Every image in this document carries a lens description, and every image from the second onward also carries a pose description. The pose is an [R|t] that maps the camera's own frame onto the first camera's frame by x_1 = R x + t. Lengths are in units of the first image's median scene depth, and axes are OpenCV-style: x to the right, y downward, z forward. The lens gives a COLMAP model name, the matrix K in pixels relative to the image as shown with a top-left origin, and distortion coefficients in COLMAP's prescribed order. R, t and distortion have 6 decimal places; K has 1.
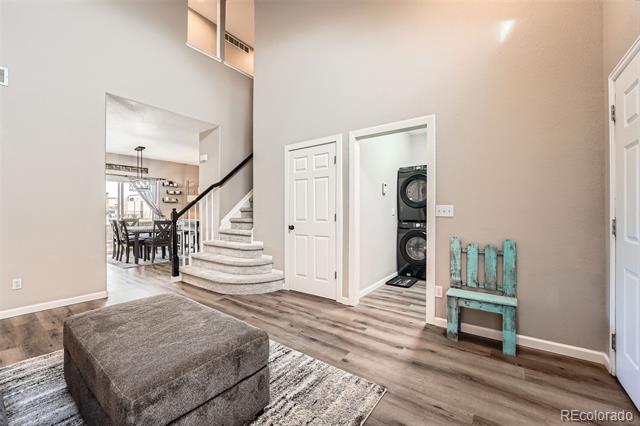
lens RADIAL K [[252.4, 0, 316.0], [0, 252.4, 212.9], [0, 0, 1]] dist [-0.003660, -0.000179]
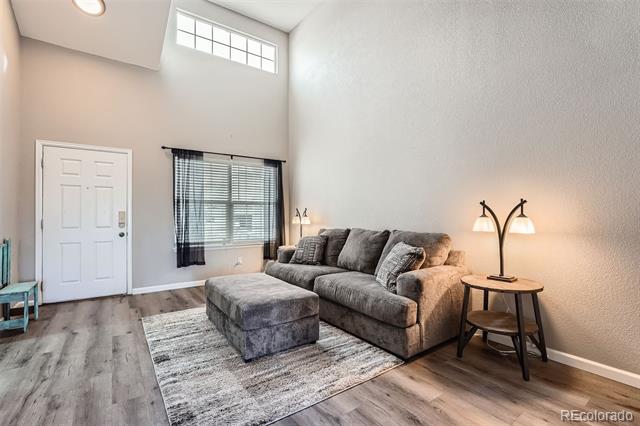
lens RADIAL K [[290.7, 0, 322.7], [0, 290.7, 214.5], [0, 0, 1]] dist [0.002660, 0.000319]
pose [[-0.954152, 0.009408, 0.299176, -1.019728], [0.007037, 0.999935, -0.008998, 0.005735], [-0.299241, -0.006480, -0.954156, 1.699941]]
